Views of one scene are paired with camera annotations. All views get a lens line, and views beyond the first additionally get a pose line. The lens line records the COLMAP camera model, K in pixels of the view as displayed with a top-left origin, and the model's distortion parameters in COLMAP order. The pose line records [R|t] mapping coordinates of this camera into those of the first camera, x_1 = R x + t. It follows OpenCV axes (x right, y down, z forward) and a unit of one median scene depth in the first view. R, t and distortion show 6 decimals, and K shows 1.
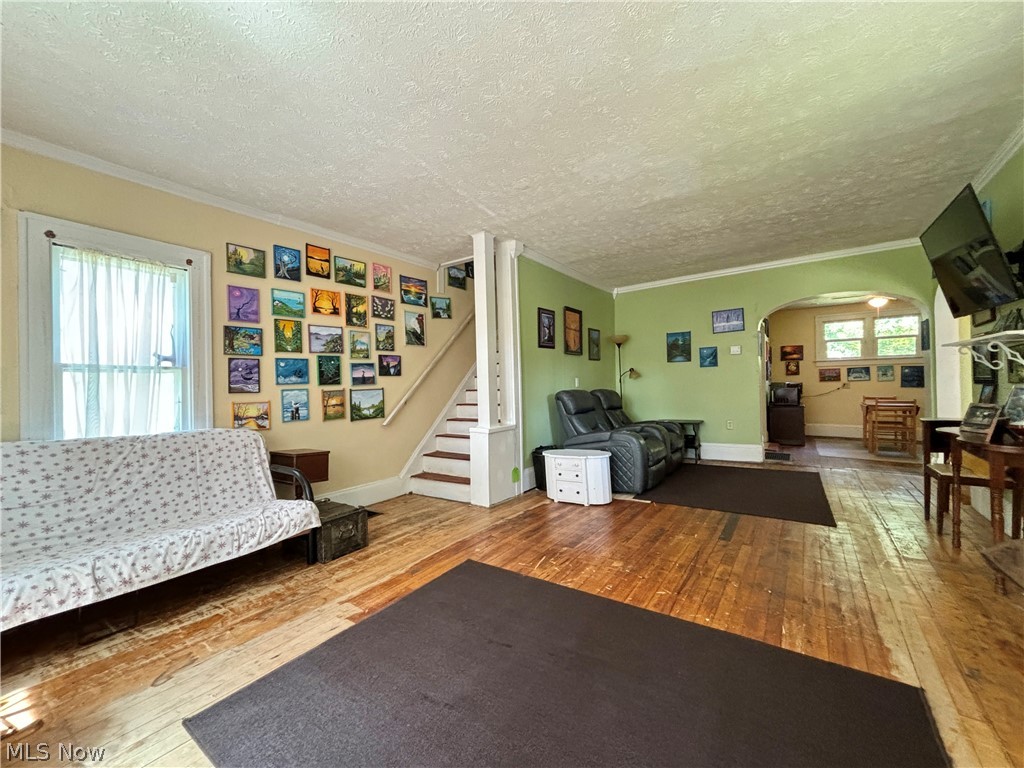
lens RADIAL K [[416.5, 0, 513.3], [0, 416.5, 385.0], [0, 0, 1]] dist [-0.003994, -0.000098]
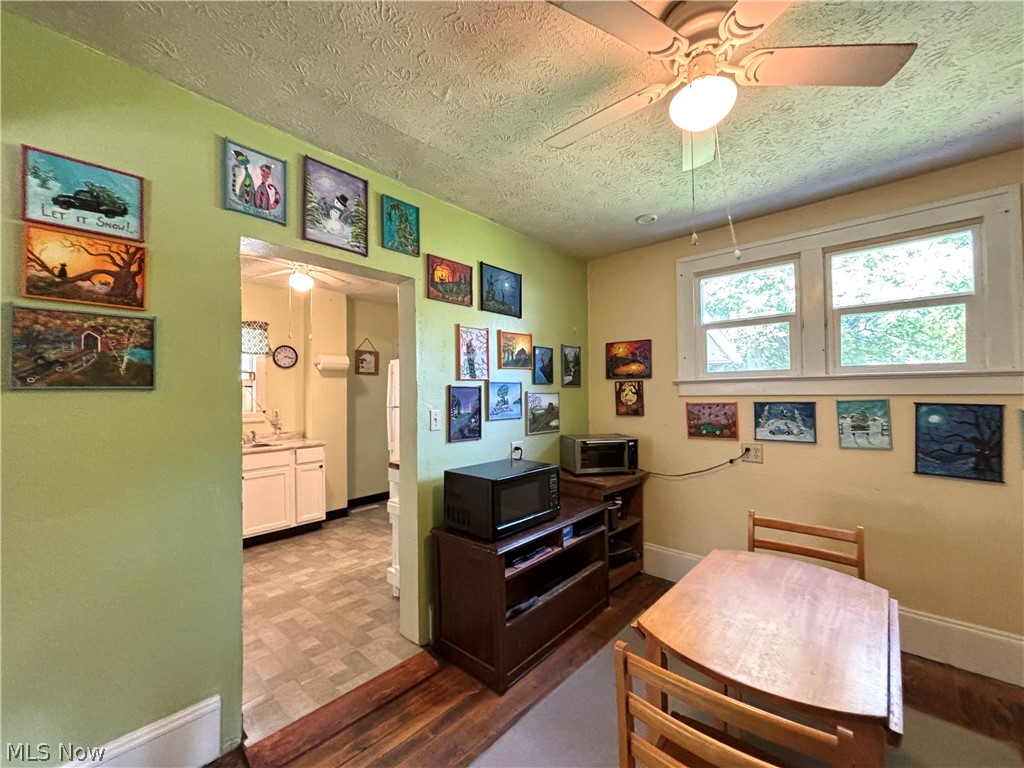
lens RADIAL K [[416.5, 0, 516.4], [0, 416.5, 382.5], [0, 0, 1]] dist [-0.003994, -0.000098]
pose [[0.990629, 0.007617, -0.136370, 0.648603], [-0.010987, 0.999652, -0.023983, -0.046970], [0.136140, 0.025257, 0.990368, 0.623887]]
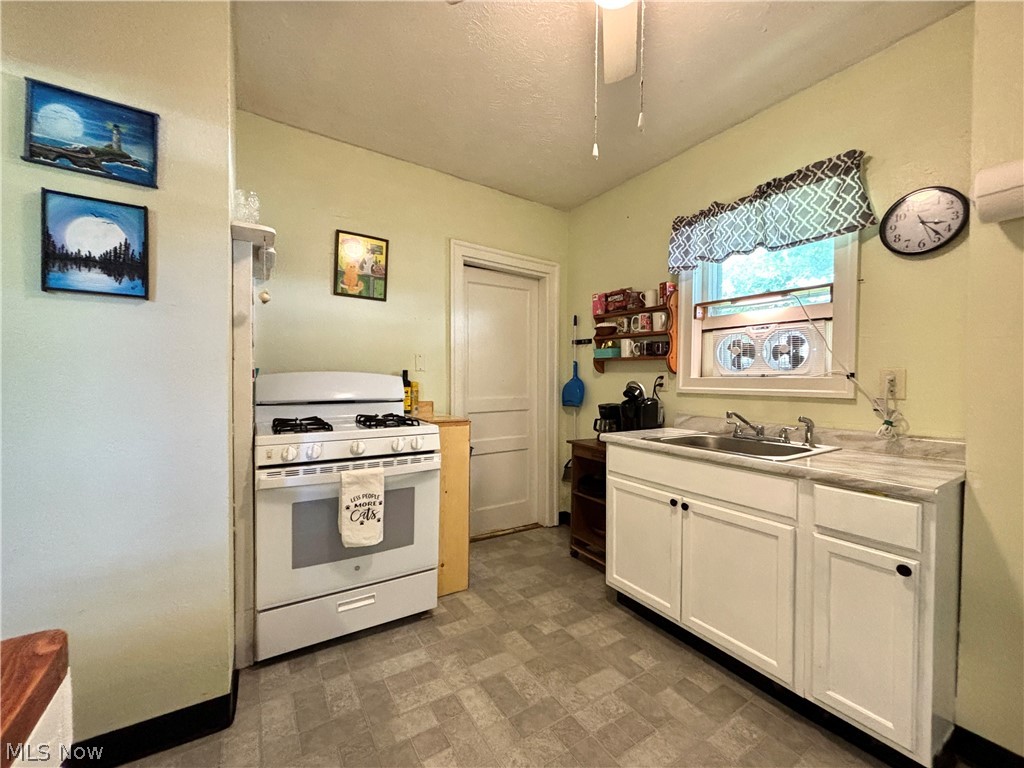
lens RADIAL K [[416.5, 0, 518.1], [0, 416.5, 382.5], [0, 0, 1]] dist [-0.003994, -0.000098]
pose [[-0.372388, 0.038366, -0.927284, 0.520185], [0.000435, 0.999152, 0.041165, -0.023938], [0.928077, 0.014926, -0.372089, 1.035591]]
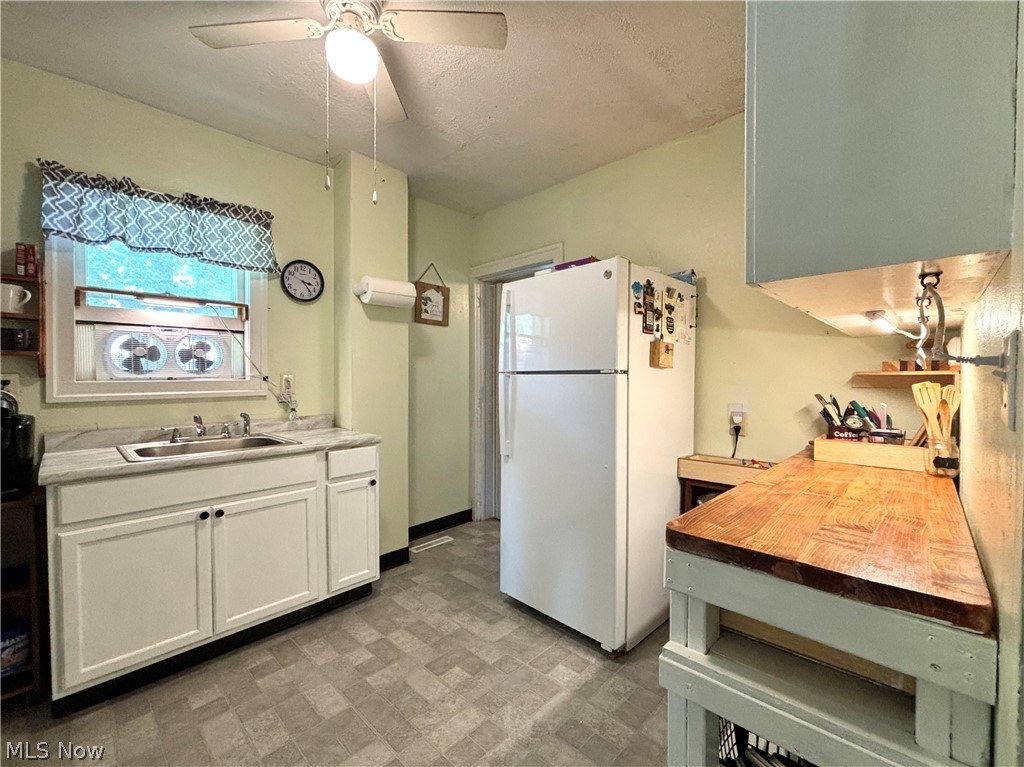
lens RADIAL K [[416.5, 0, 512.4], [0, 416.5, 382.0], [0, 0, 1]] dist [-0.003994, -0.000098]
pose [[0.988276, 0.028678, -0.149959, 0.467767], [-0.026704, 0.999528, 0.015162, -0.024898], [0.150324, -0.010980, 0.988576, 0.849938]]
